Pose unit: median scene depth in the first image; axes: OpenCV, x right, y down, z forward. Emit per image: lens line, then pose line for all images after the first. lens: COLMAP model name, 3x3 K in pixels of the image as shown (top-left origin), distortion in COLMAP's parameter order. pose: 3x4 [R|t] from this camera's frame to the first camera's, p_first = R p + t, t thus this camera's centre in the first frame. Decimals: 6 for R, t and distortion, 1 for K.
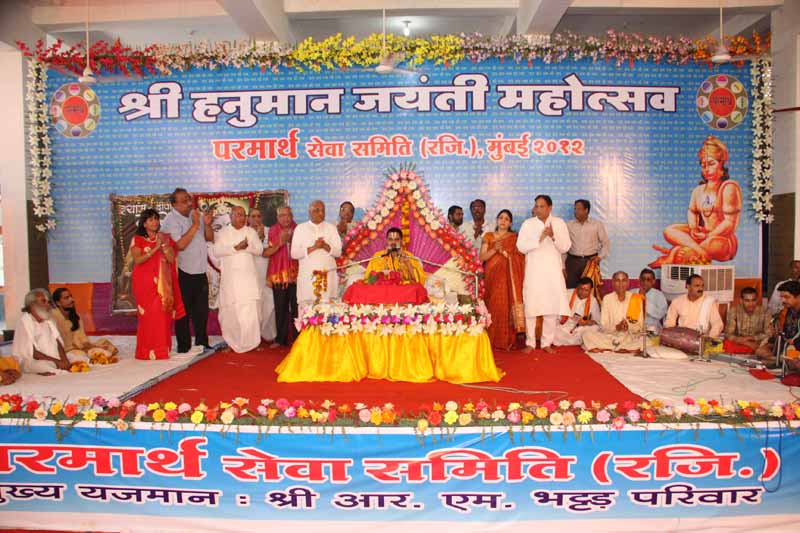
lens RADIAL K [[669.3, 0, 400.7], [0, 669.3, 266.2], [0, 0, 1]] dist [0.000787, 0.001242]
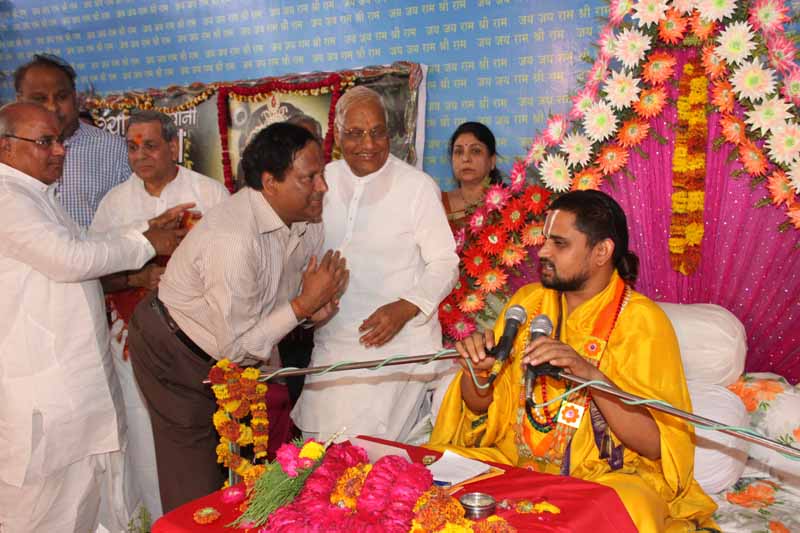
lens RADIAL K [[926.0, 0, 397.1], [0, 926.0, 274.3], [0, 0, 1]] dist [0.037420, 0.000000]
pose [[0.826387, 0.072496, -0.558417, 0.111502], [-0.029170, 0.995858, 0.086118, -0.051057], [0.562347, -0.054877, 0.825078, 0.658748]]
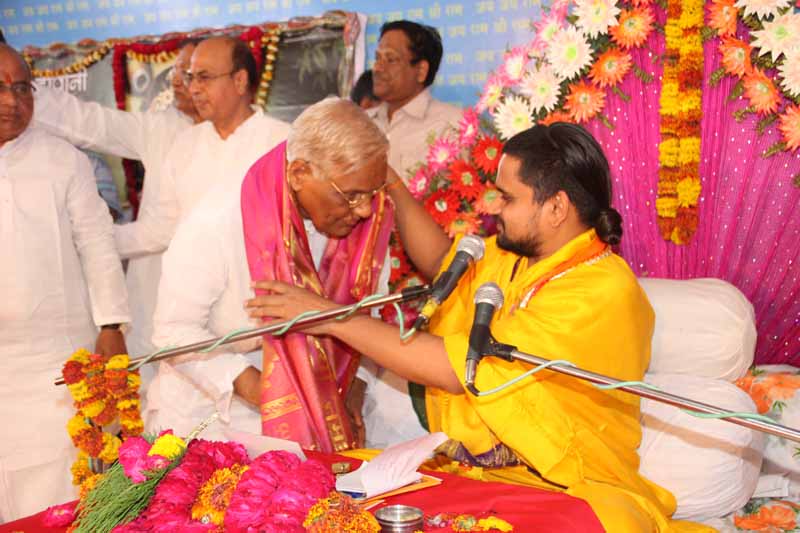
lens RADIAL K [[1046.7, 0, 401.0], [0, 1046.7, 272.6], [0, 0, 1]] dist [0.102090, 0.000000]
pose [[0.850812, 0.054113, -0.522677, 0.101117], [-0.030177, 0.998073, 0.054209, -0.030408], [0.524604, -0.030349, 0.850806, 0.695561]]
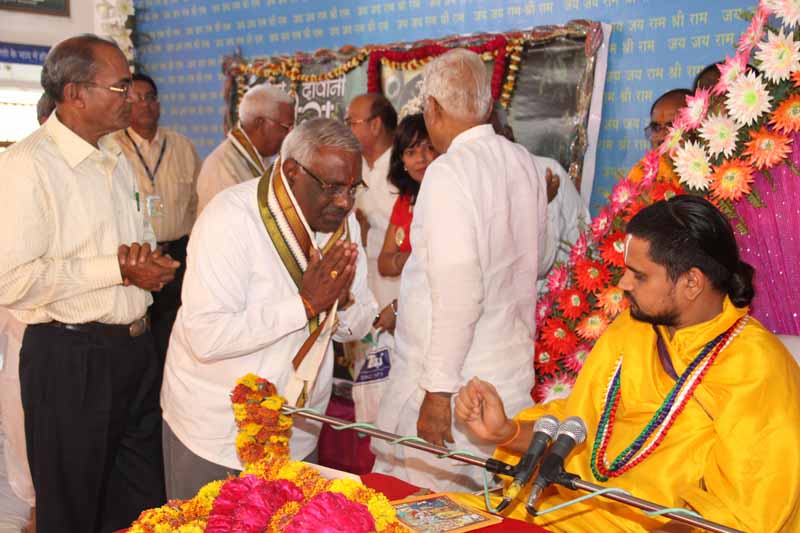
lens RADIAL K [[1170.9, 0, 418.9], [0, 1170.9, 277.8], [0, 0, 1]] dist [0.224804, 0.000000]
pose [[0.665334, 0.107606, -0.738750, 0.171732], [-0.062489, 0.994112, 0.088523, -0.053763], [0.743926, -0.012733, 0.668141, 0.691942]]
